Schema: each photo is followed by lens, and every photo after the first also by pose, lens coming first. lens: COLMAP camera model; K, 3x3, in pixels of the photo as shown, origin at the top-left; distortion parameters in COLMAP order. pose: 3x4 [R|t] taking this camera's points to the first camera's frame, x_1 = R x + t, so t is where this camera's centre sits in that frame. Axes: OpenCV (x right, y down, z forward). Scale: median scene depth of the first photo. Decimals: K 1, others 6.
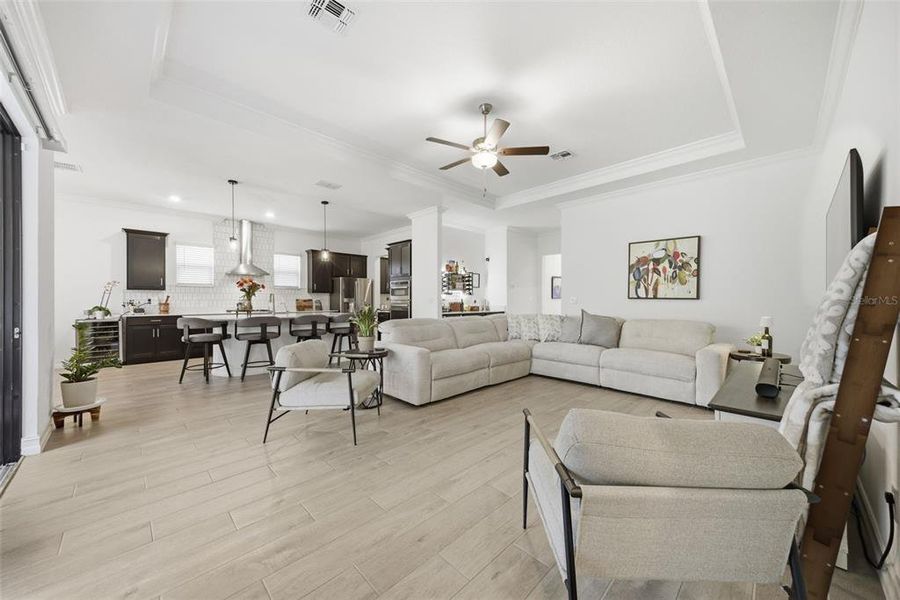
lens RADIAL K [[327.7, 0, 455.8], [0, 327.7, 304.2], [0, 0, 1]] dist [0.018534, -0.001980]
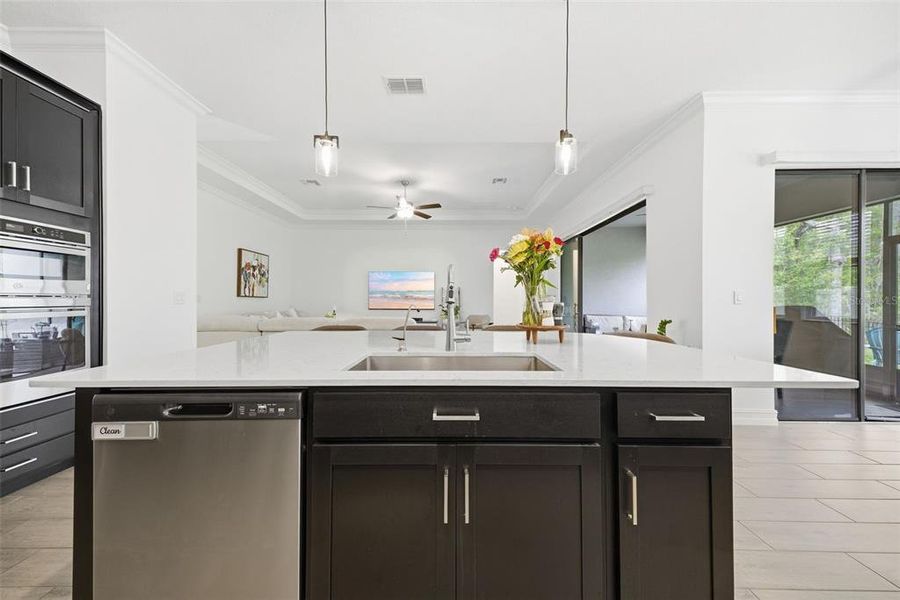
lens RADIAL K [[327.7, 0, 450.4], [0, 327.7, 297.6], [0, 0, 1]] dist [0.018534, -0.001980]
pose [[-0.693802, 0.003634, 0.720156, -0.711216], [0.013306, 0.999881, 0.007774, -0.010636], [-0.720042, 0.014976, -0.693768, 1.105174]]
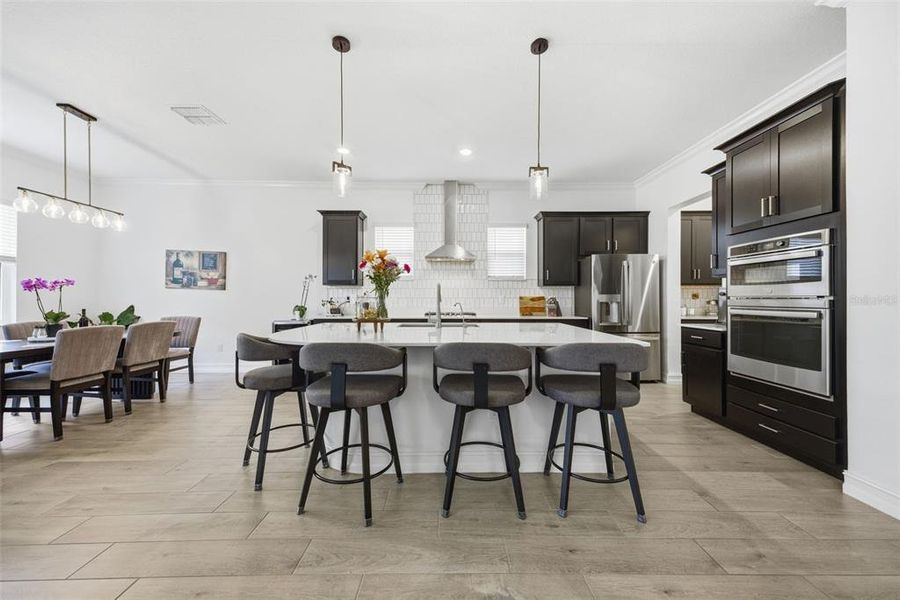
lens RADIAL K [[327.7, 0, 448.0], [0, 327.7, 299.8], [0, 0, 1]] dist [0.018534, -0.001980]
pose [[0.703763, 0.002607, -0.710430, -0.191082], [-0.010177, 0.999928, -0.006412, -0.005358], [0.710362, 0.011742, 0.703739, 0.637210]]
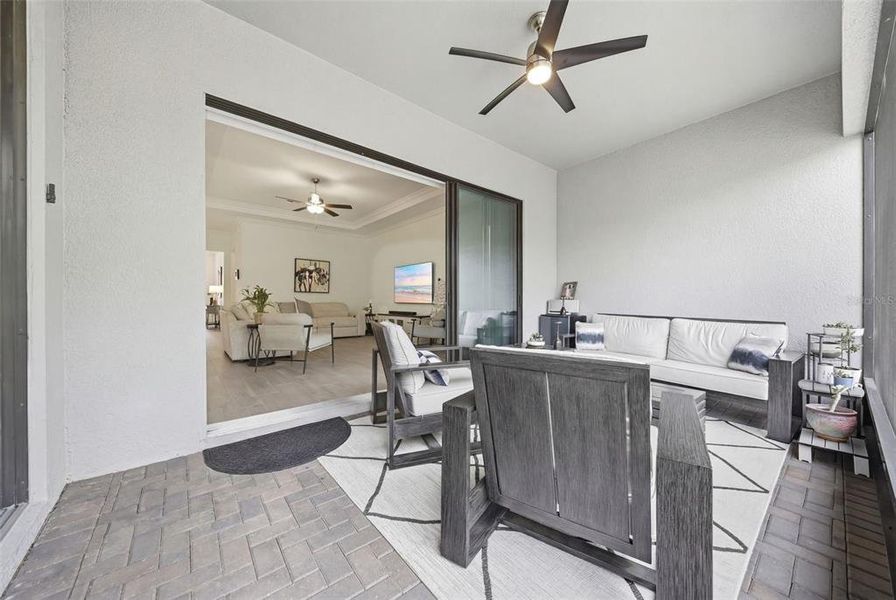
lens RADIAL K [[326.3, 0, 447.7], [0, 326.3, 302.9], [0, 0, 1]] dist [0.018534, -0.001980]
pose [[0.083421, 0.001172, 0.996514, -0.901623], [0.007880, 0.999967, -0.001835, 0.040741], [-0.996483, 0.008005, 0.083409, 0.092209]]
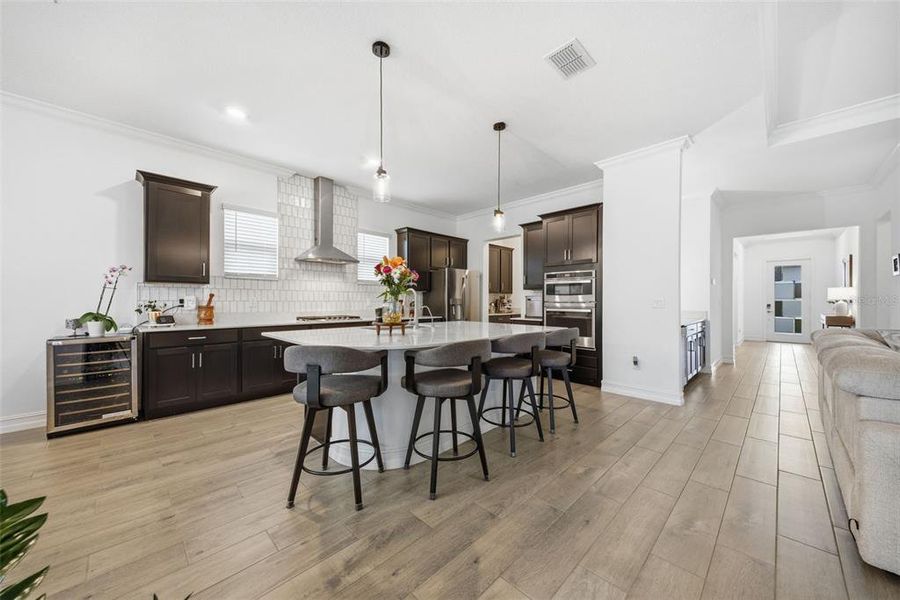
lens RADIAL K [[327.7, 0, 453.3], [0, 327.7, 303.9], [0, 0, 1]] dist [0.018534, -0.001980]
pose [[0.999989, 0.002424, 0.004138, -0.466551], [-0.002404, 0.999986, -0.004719, -0.006200], [-0.004149, 0.004709, 0.999980, 0.435429]]
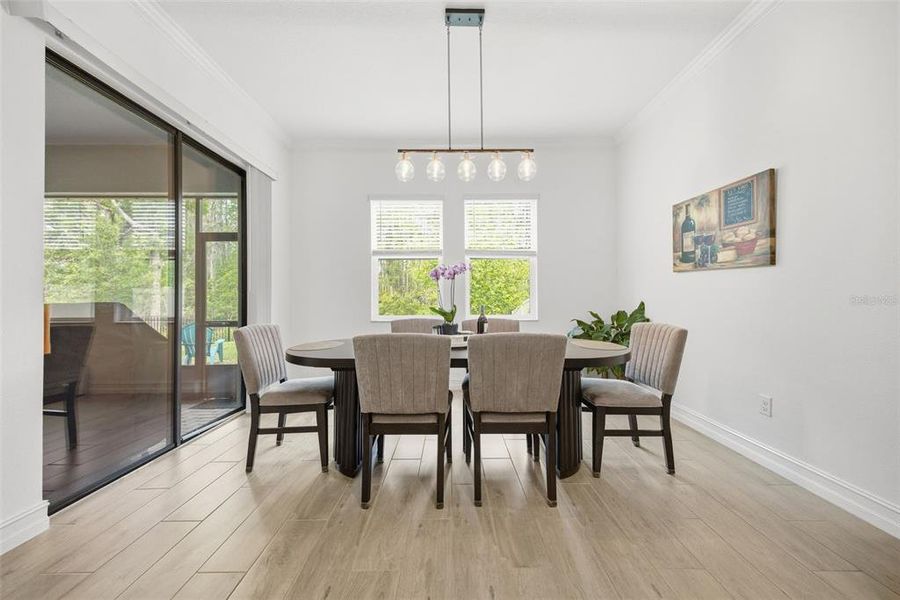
lens RADIAL K [[327.7, 0, 456.1], [0, 327.7, 299.2], [0, 0, 1]] dist [0.018534, -0.001980]
pose [[-0.707609, 0.000577, -0.706604, -0.729863], [-0.008600, 0.999919, 0.009429, 0.004497], [0.706552, 0.012748, -0.707546, 0.839453]]
